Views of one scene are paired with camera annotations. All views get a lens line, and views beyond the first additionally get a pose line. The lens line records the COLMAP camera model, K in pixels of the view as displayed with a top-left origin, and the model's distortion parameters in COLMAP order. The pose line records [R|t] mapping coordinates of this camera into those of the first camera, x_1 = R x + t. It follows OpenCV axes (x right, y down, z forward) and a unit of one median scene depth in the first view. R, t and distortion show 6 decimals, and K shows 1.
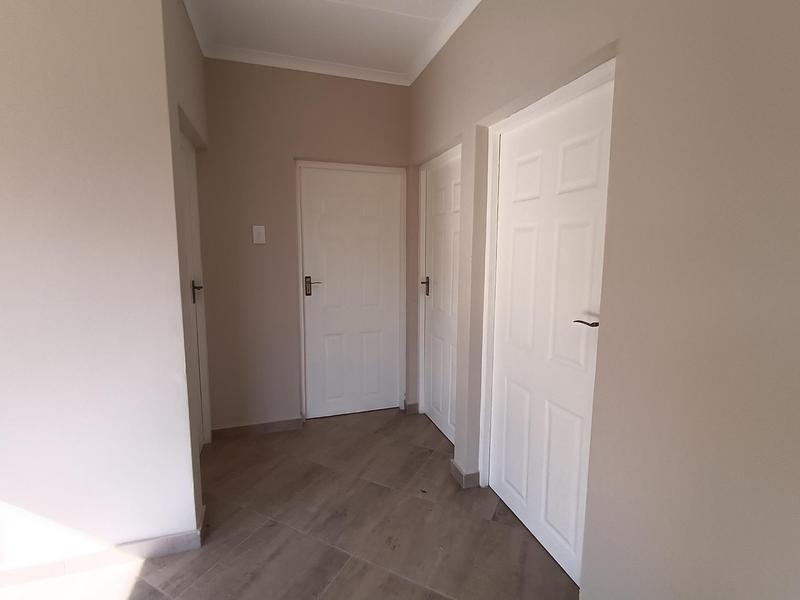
lens RADIAL K [[379.7, 0, 399.8], [0, 379.7, 293.9], [0, 0, 1]] dist [-0.004246, -0.000105]
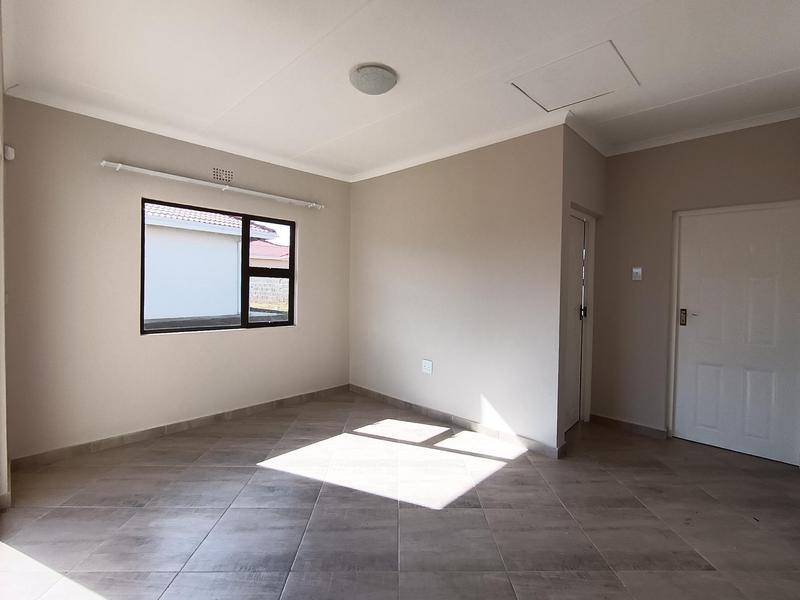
lens RADIAL K [[379.7, 0, 403.7], [0, 379.7, 296.5], [0, 0, 1]] dist [-0.004246, -0.000105]
pose [[0.466636, 0.024901, -0.884099, 0.553095], [-0.119722, 0.992182, -0.035245, 0.087306], [0.876309, 0.122293, 0.465969, -0.411700]]
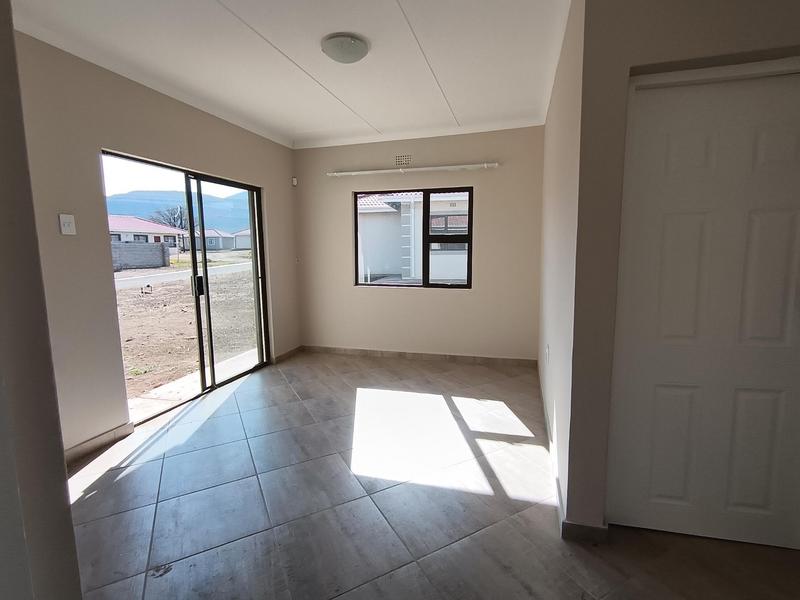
lens RADIAL K [[379.7, 0, 404.3], [0, 379.7, 294.7], [0, 0, 1]] dist [-0.004246, -0.000105]
pose [[-0.565567, 0.096195, -0.819073, 0.411305], [-0.095098, 0.978942, 0.180635, -0.084400], [0.819201, 0.180053, -0.544509, 0.976498]]
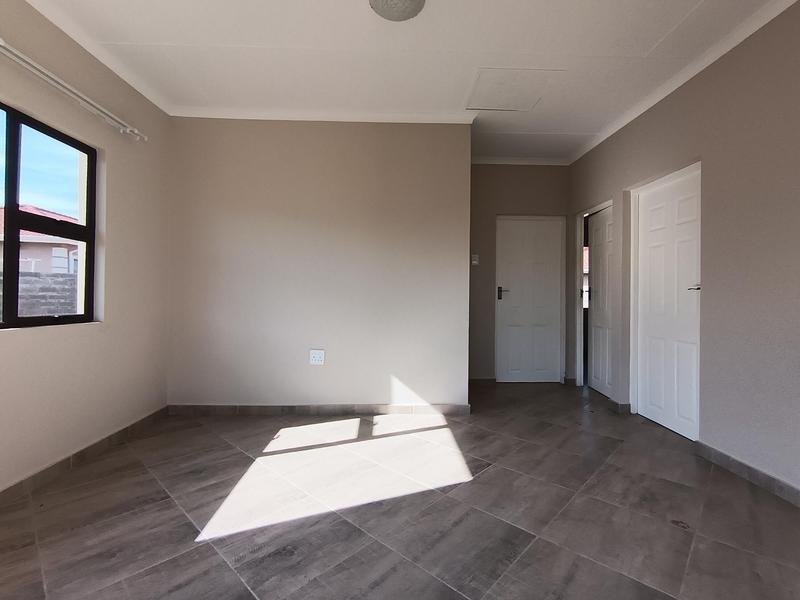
lens RADIAL K [[379.7, 0, 403.5], [0, 379.7, 296.4], [0, 0, 1]] dist [-0.004246, -0.000105]
pose [[0.960722, 0.000903, -0.277512, -0.282742], [-0.034022, 0.992835, -0.114551, 0.276185], [0.275420, 0.119494, 0.953868, -0.886208]]
